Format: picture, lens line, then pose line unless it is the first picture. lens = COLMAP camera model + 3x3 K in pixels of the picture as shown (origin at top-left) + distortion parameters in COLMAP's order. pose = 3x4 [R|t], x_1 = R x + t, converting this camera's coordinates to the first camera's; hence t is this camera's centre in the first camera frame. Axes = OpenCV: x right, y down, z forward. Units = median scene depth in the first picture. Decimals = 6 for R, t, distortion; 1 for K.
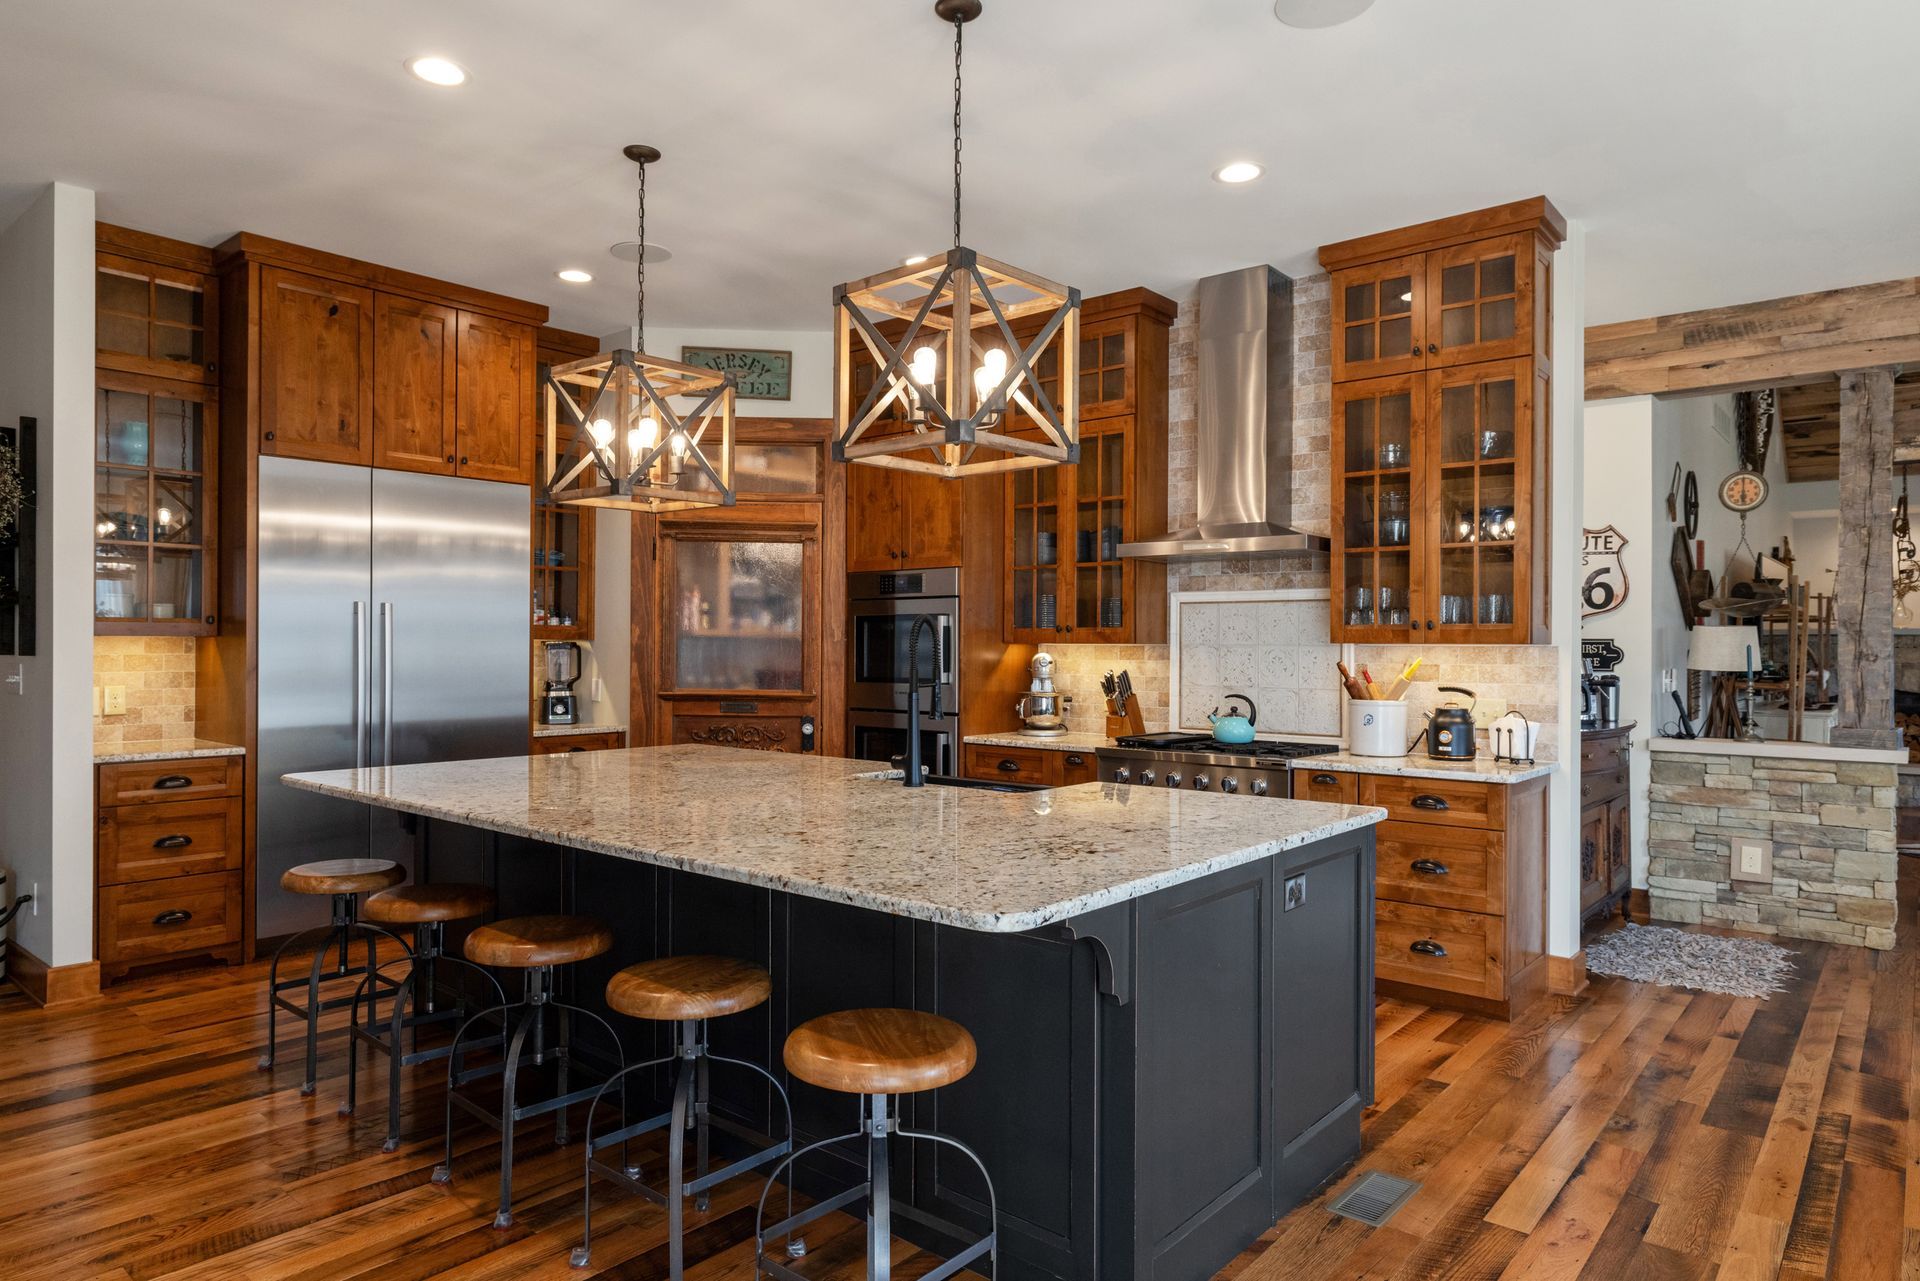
lens RADIAL K [[1144.0, 0, 961.5], [0, 1144.0, 646.6], [0, 0, 1]] dist [-0.002817, -0.002584]
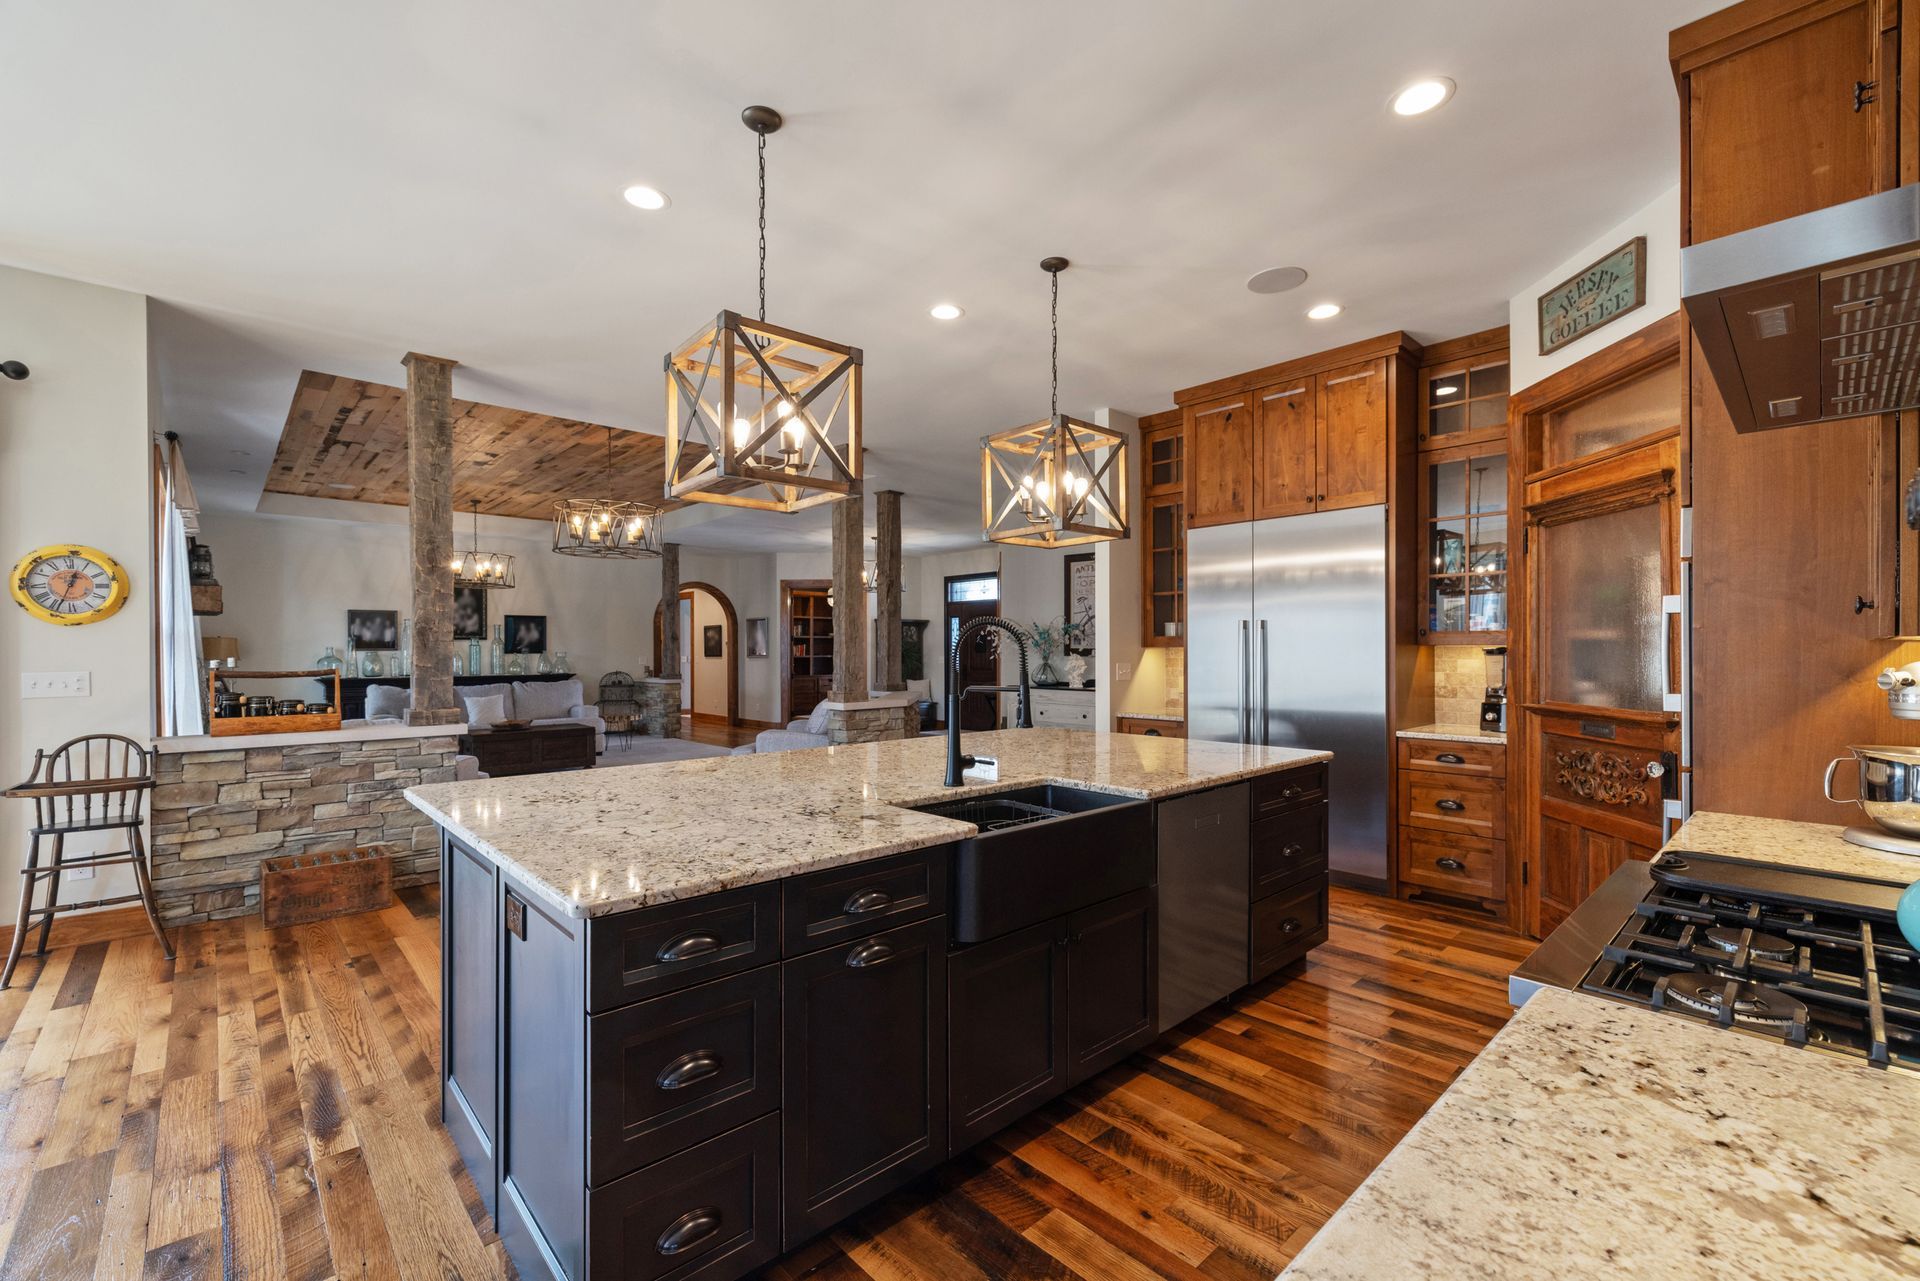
lens RADIAL K [[809.2, 0, 959.1], [0, 809.2, 652.8], [0, 0, 1]] dist [-0.000249, 0.000473]
pose [[-0.119330, -0.004554, -0.992844, 0.440348], [0.000273, 0.999989, -0.004619, 0.003870], [0.992855, -0.000822, -0.119328, 0.703445]]
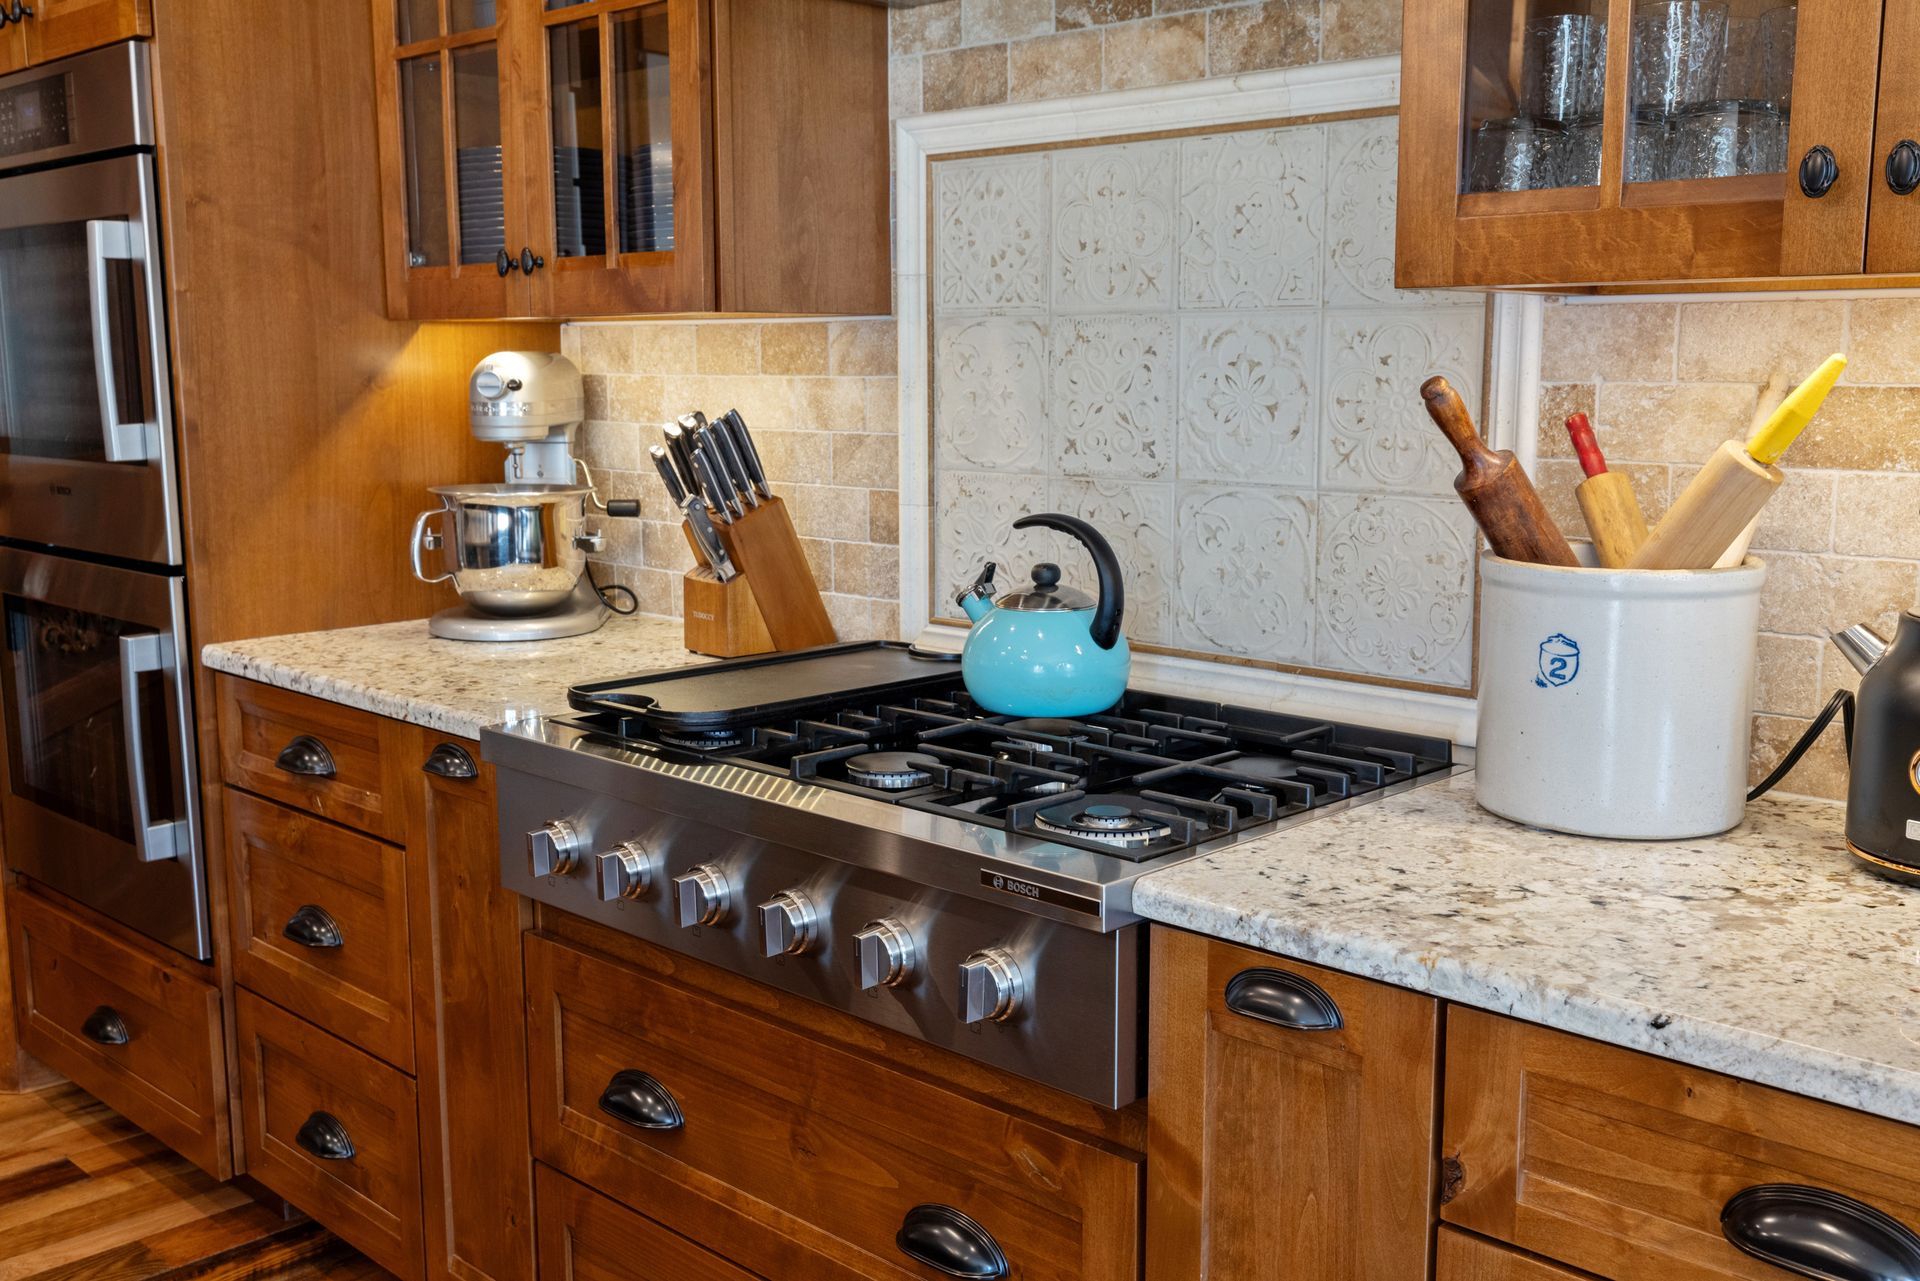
lens RADIAL K [[1843.9, 0, 952.8], [0, 1843.9, 636.2], [0, 0, 1]] dist [0.010664, 0.000000]
pose [[0.997491, 0.001347, -0.070783, 0.227990], [0.009603, 0.988004, 0.154130, 0.005950], [0.070141, -0.154423, 0.985512, 0.560085]]
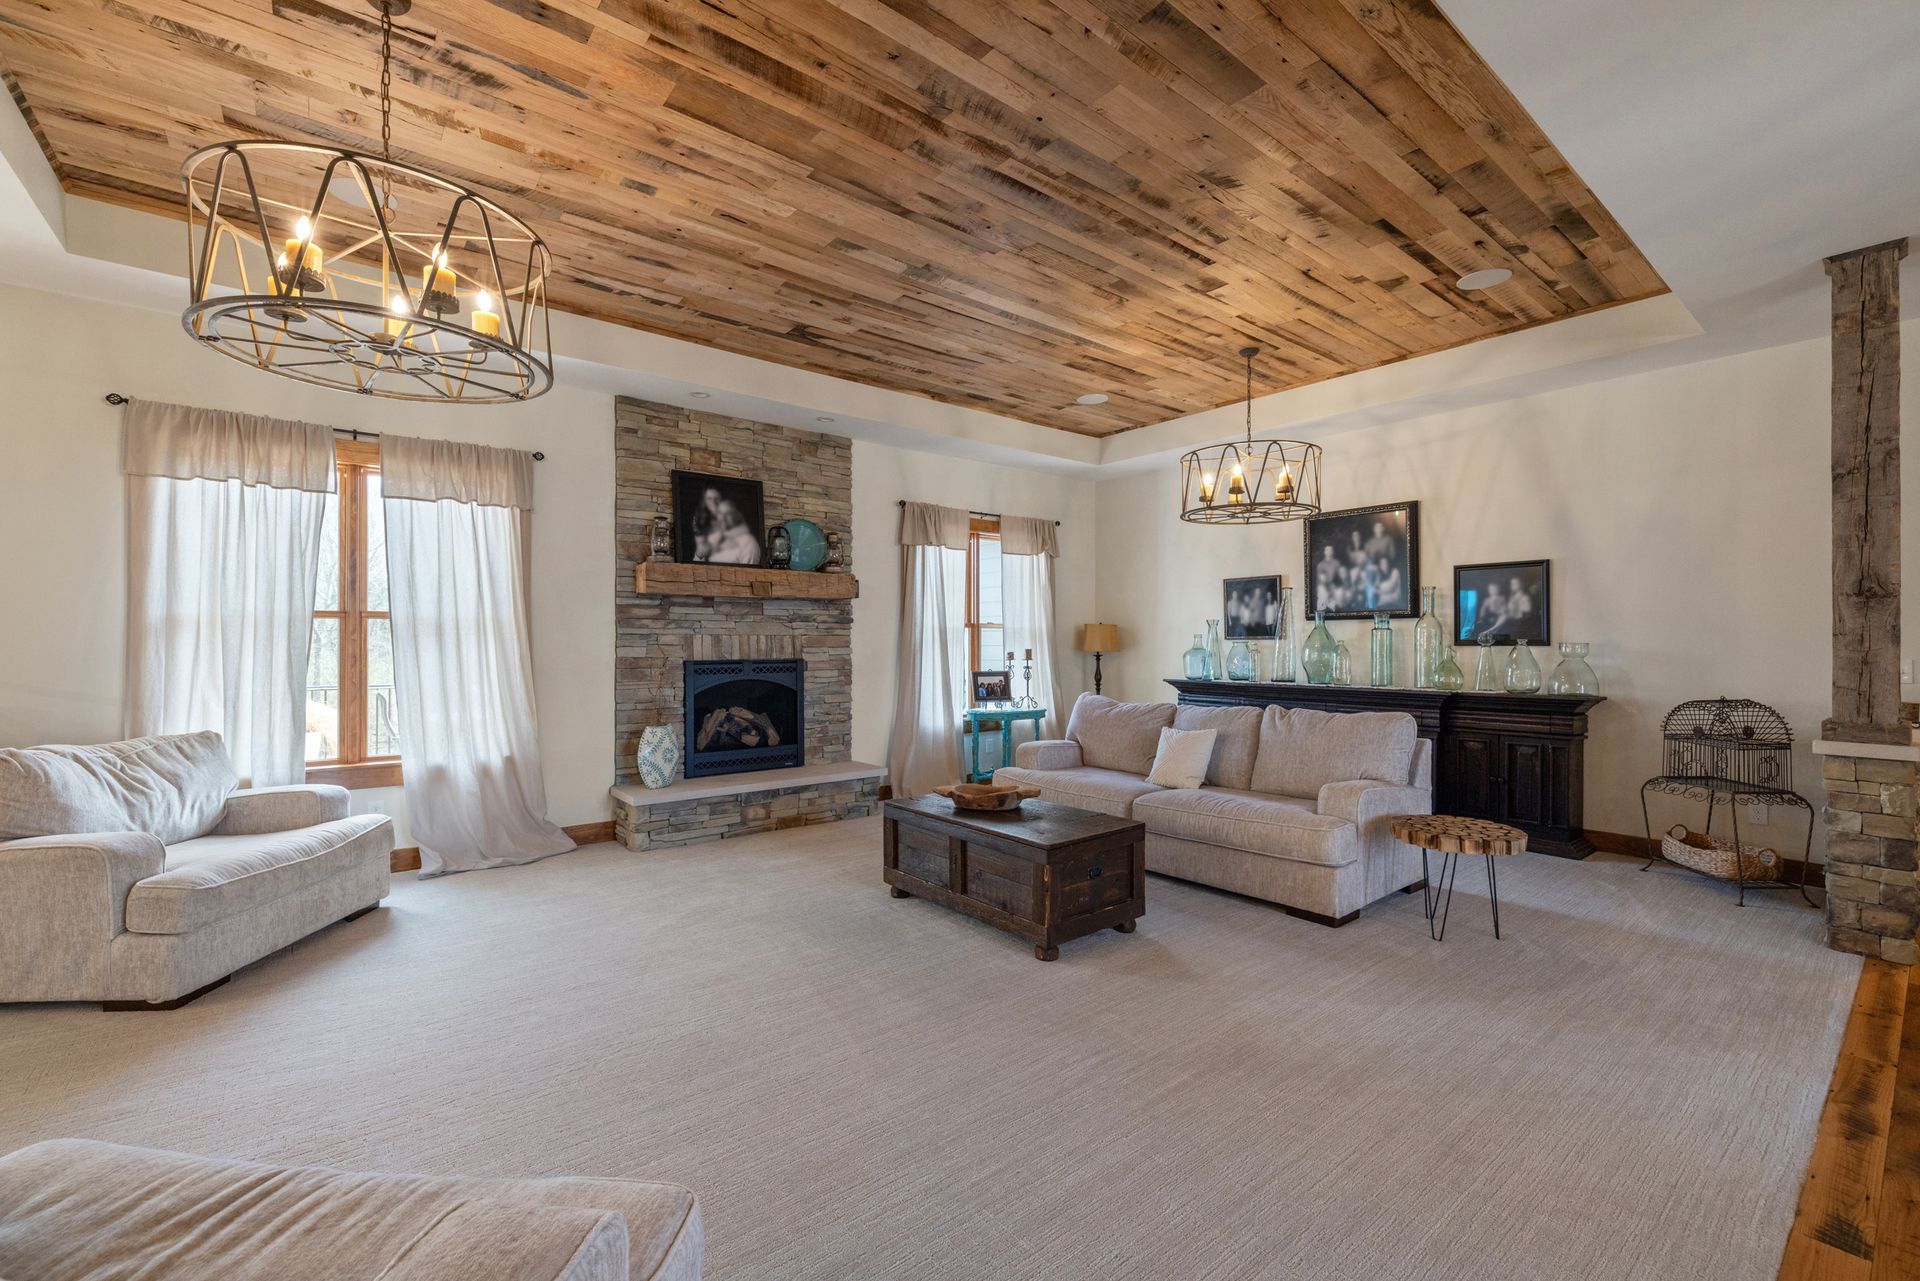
lens RADIAL K [[809.2, 0, 952.2], [0, 809.2, 643.1], [0, 0, 1]] dist [-0.000249, 0.000473]
pose [[-0.982611, -0.005974, 0.185582, -1.127363], [-0.005211, 0.999976, 0.004596, -0.008882], [-0.185605, 0.003549, -0.982618, 0.388751]]
